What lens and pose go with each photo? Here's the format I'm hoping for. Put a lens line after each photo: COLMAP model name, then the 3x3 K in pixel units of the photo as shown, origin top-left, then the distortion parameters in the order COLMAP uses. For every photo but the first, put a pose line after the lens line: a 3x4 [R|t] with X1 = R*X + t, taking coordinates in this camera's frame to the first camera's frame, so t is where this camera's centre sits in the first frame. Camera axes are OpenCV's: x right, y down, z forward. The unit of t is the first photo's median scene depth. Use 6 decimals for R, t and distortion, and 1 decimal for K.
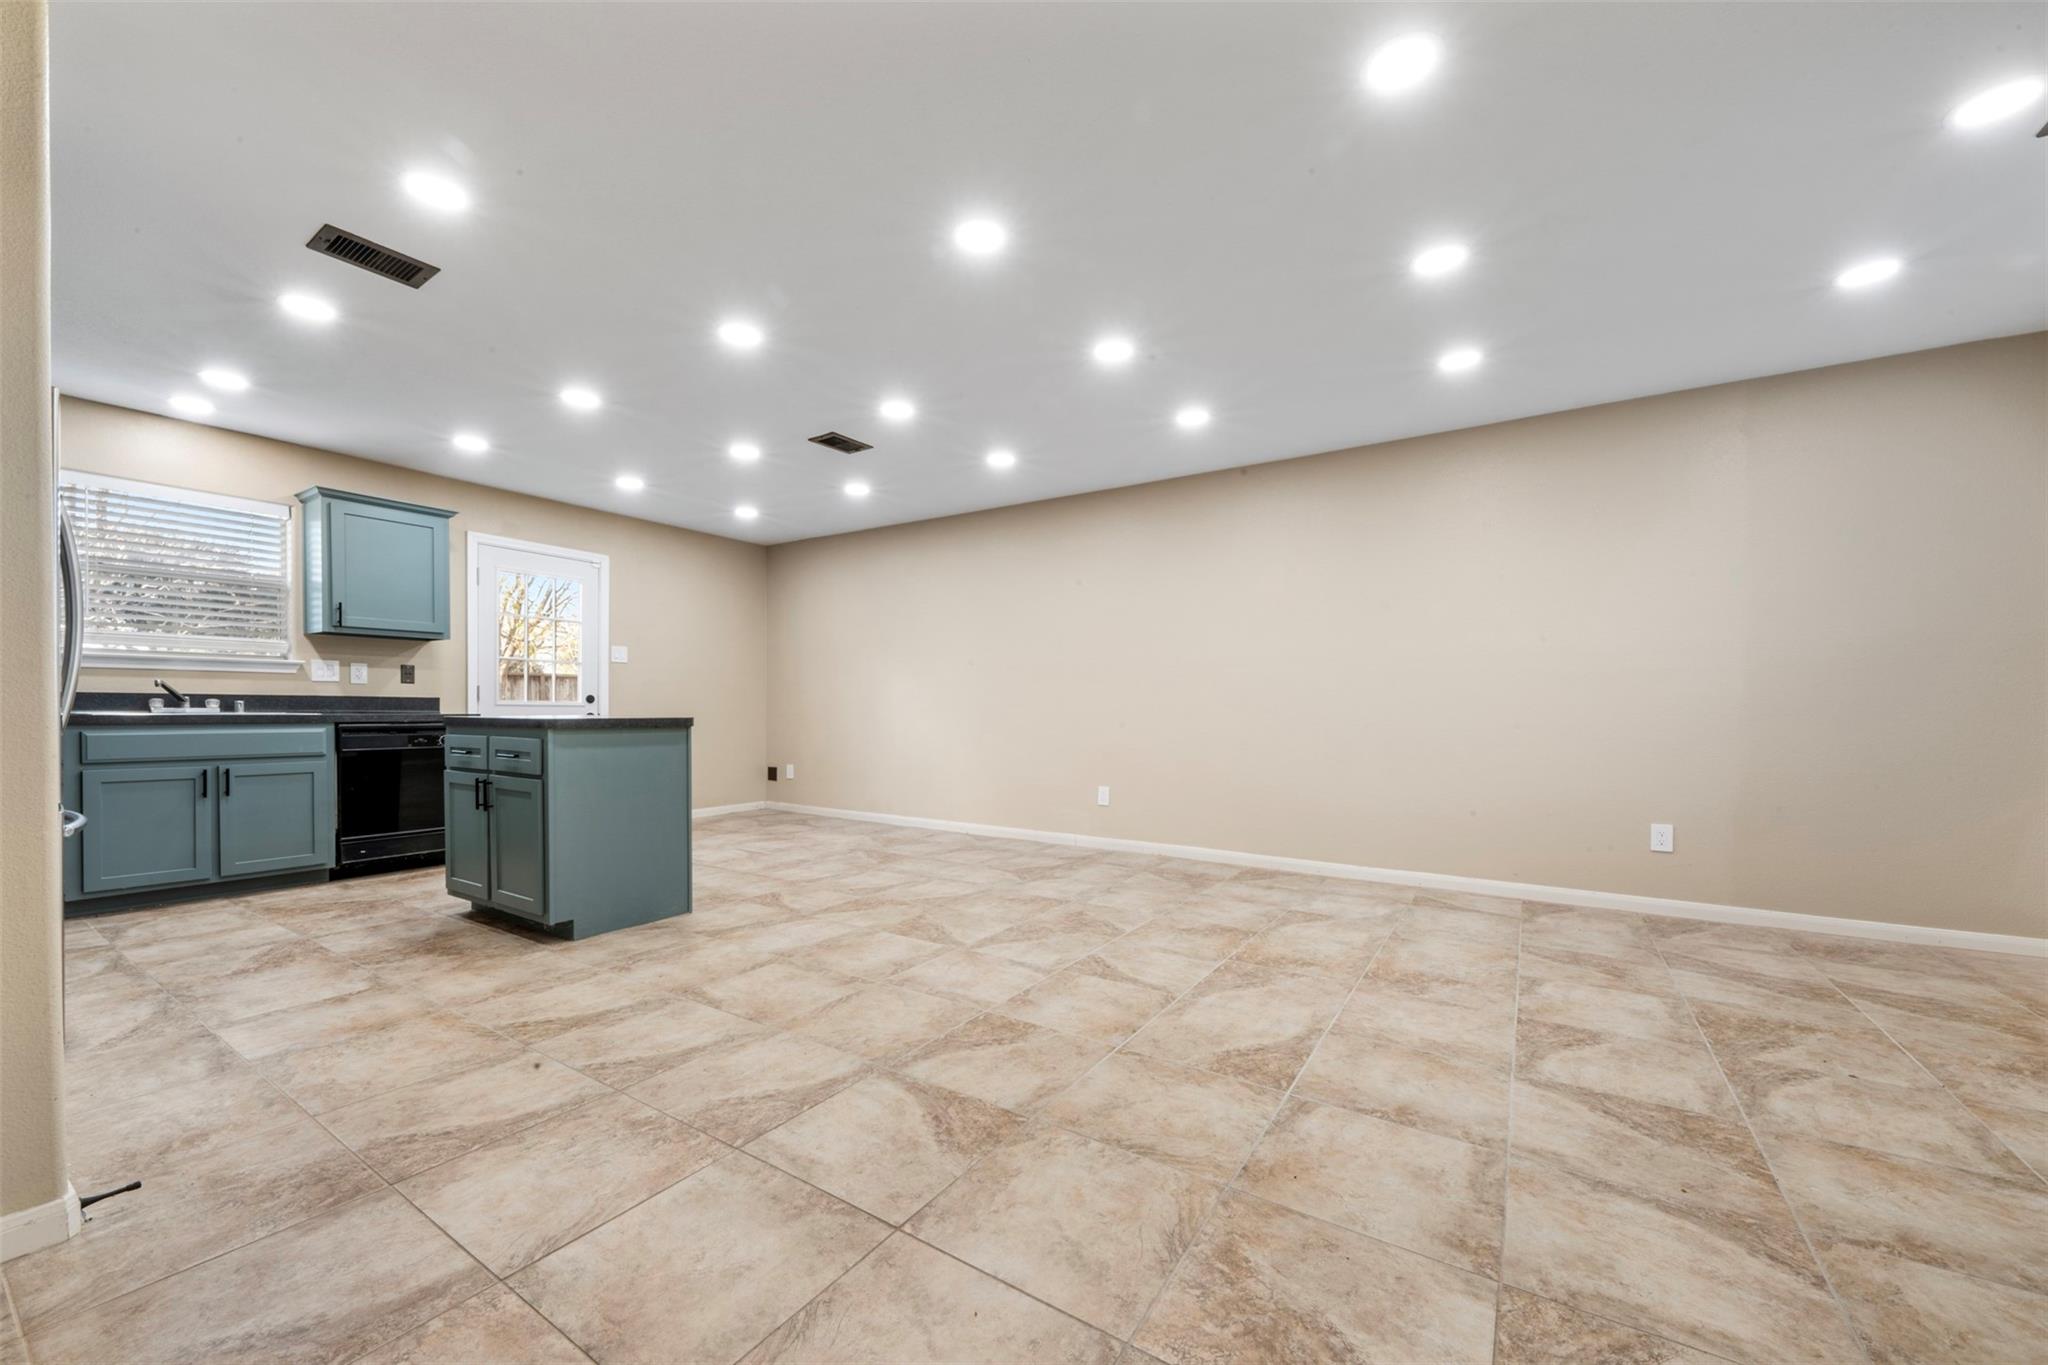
lens RADIAL K [[784.6, 0, 1015.7], [0, 784.6, 702.2], [0, 0, 1]] dist [0.017580, -0.008994]
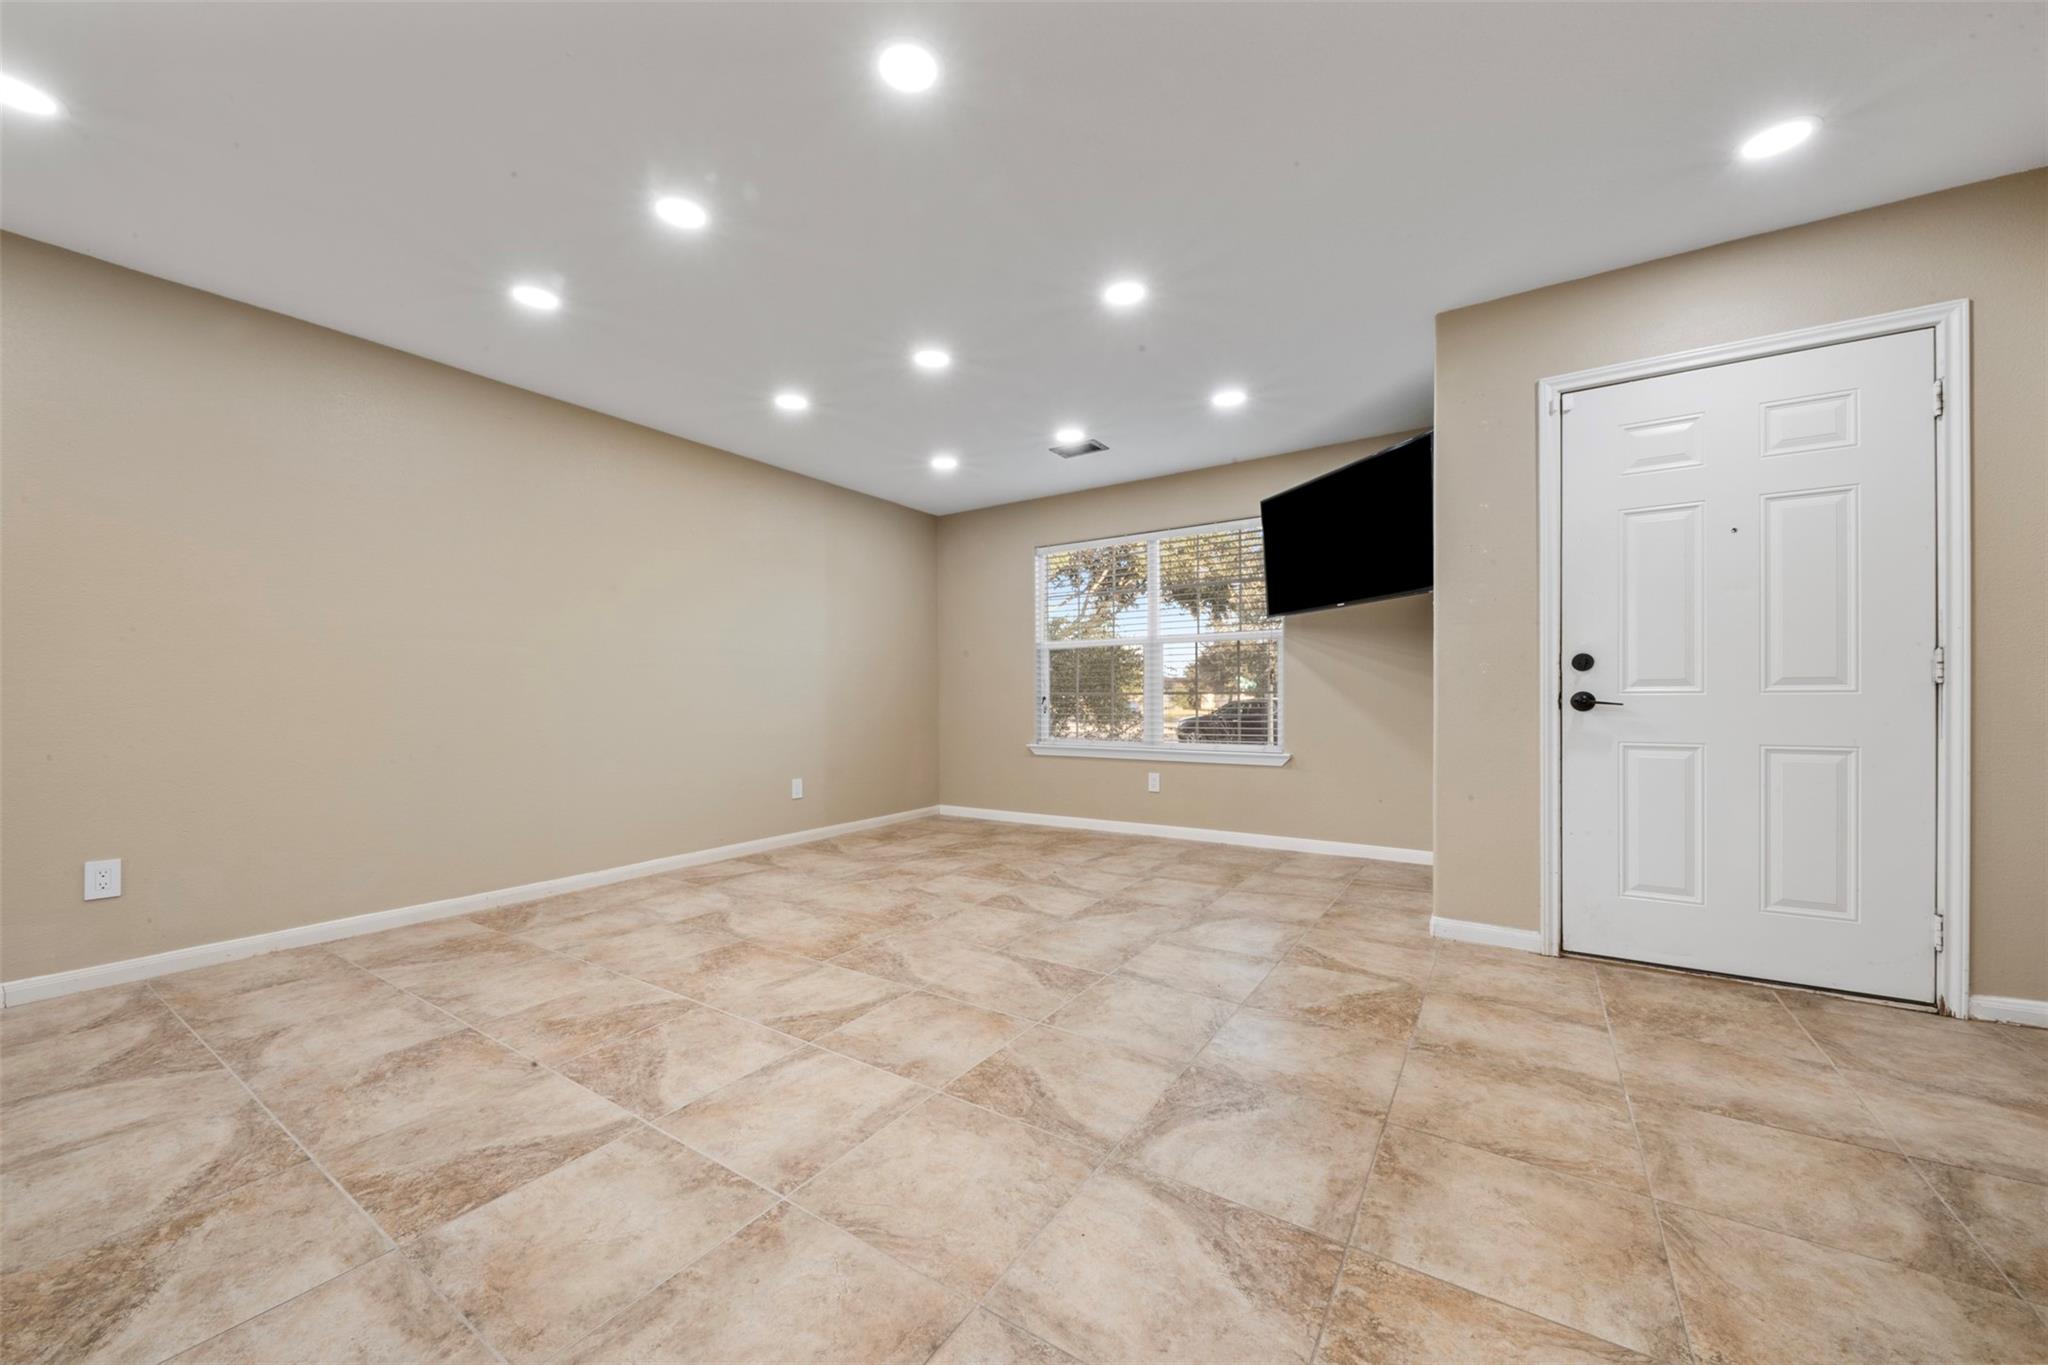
lens RADIAL K [[737.0, 0, 1024.0], [0, 737.0, 682.5], [0, 0, 1]] dist [0.016576, -0.008493]
pose [[0.003275, 0.014671, 0.999887, -0.706183], [-0.004471, 0.999883, -0.014656, -0.001293], [-0.999985, -0.004422, 0.003340, 0.834112]]
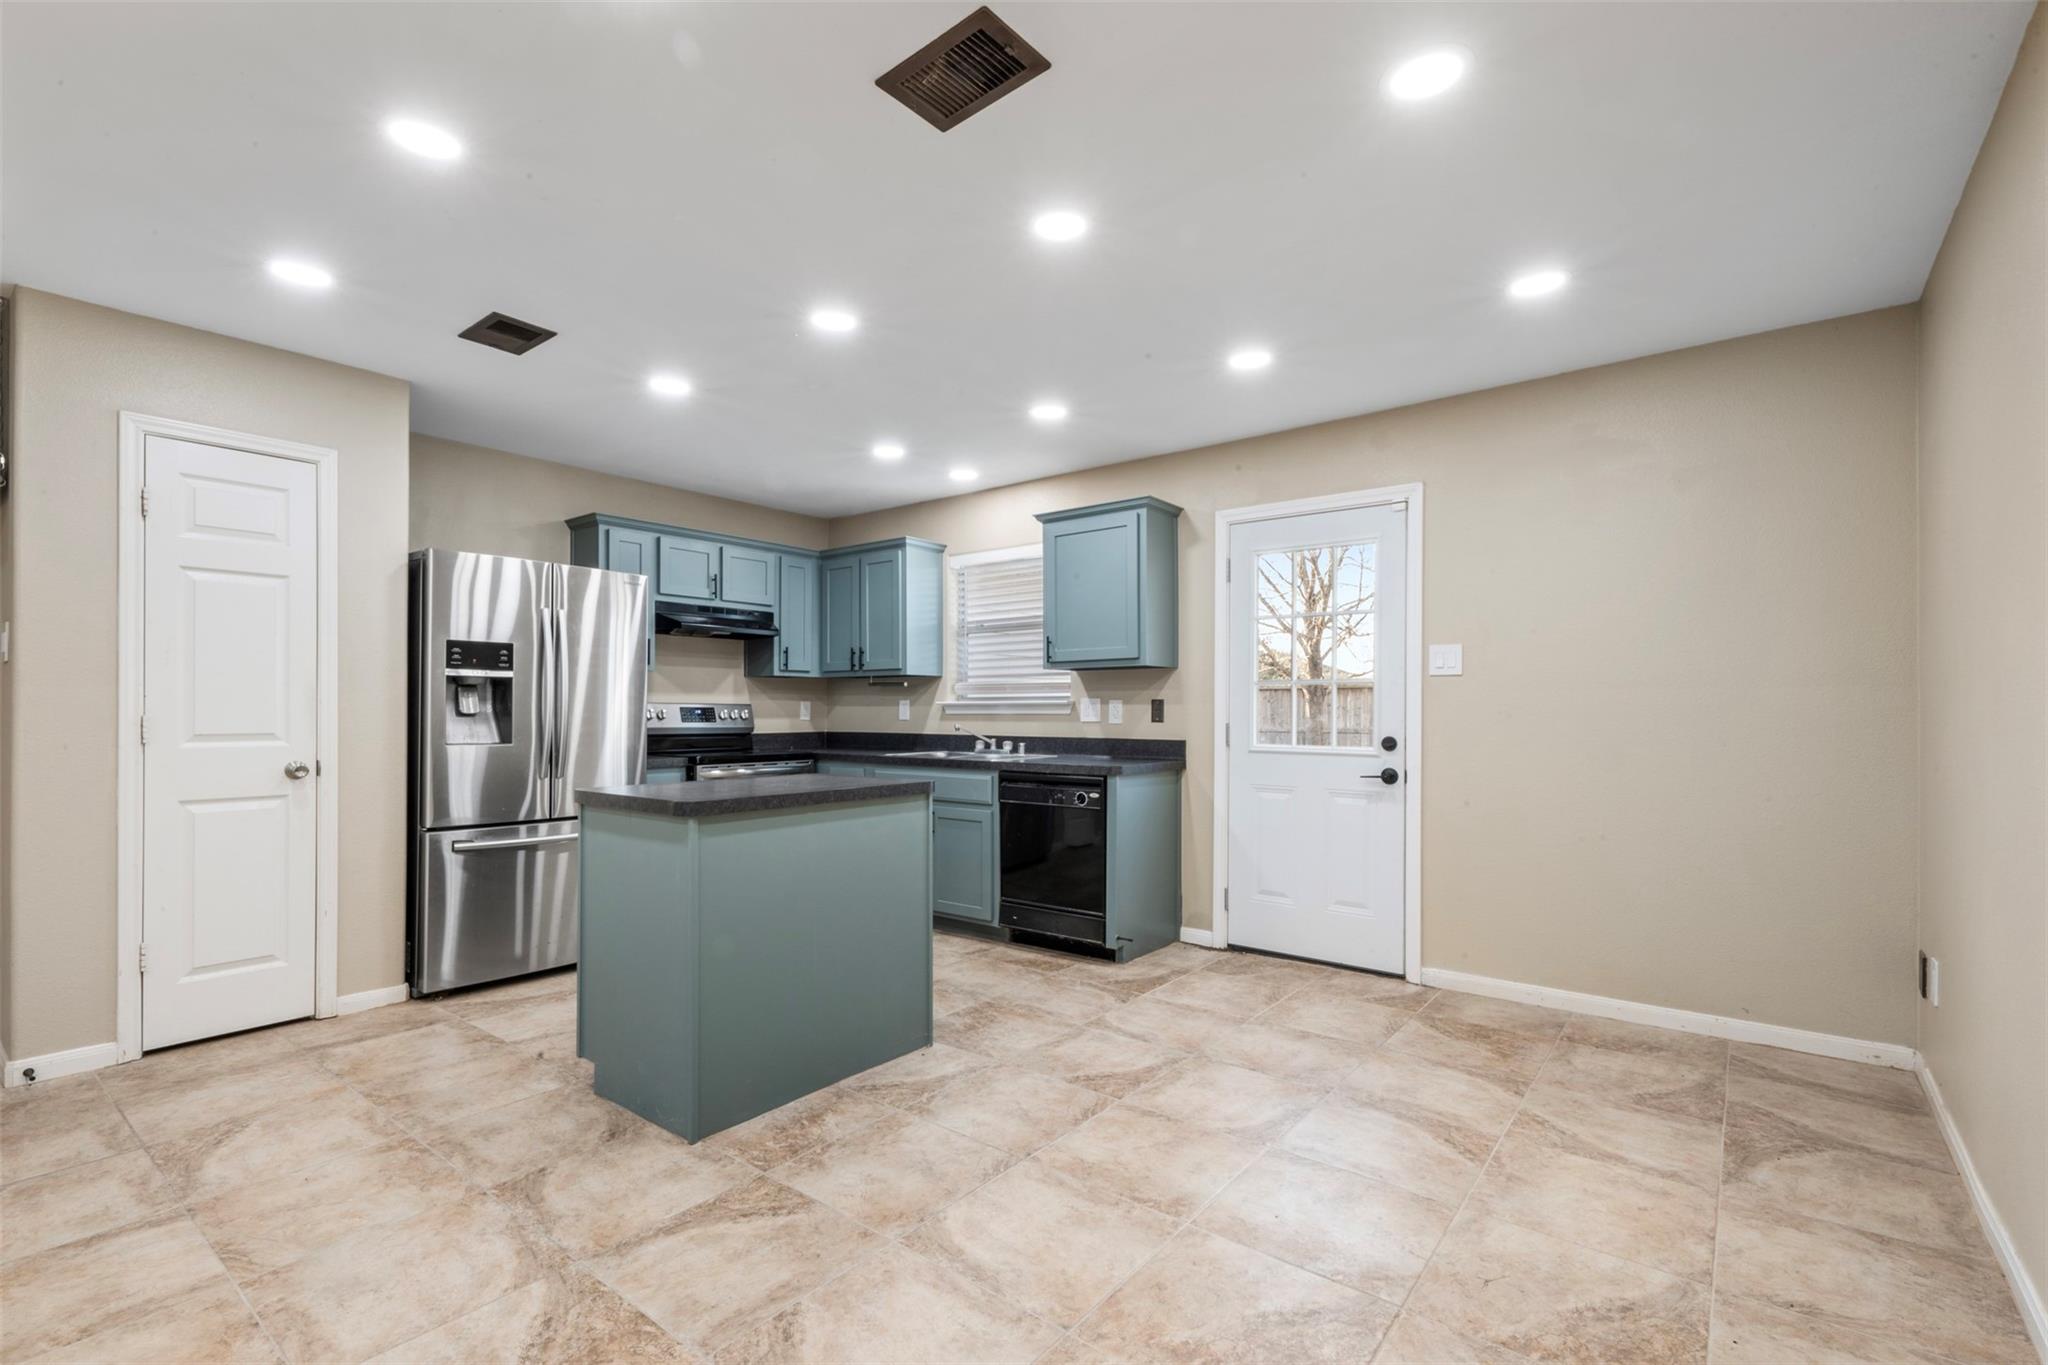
lens RADIAL K [[922.9, 0, 1042.5], [0, 922.9, 713.4], [0, 0, 1]] dist [0.012206, -0.000380]
pose [[-0.094042, -0.001619, -0.995567, 0.314522], [0.007850, 0.999966, -0.002368, -0.056926], [0.995537, -0.008038, -0.094027, 1.761901]]
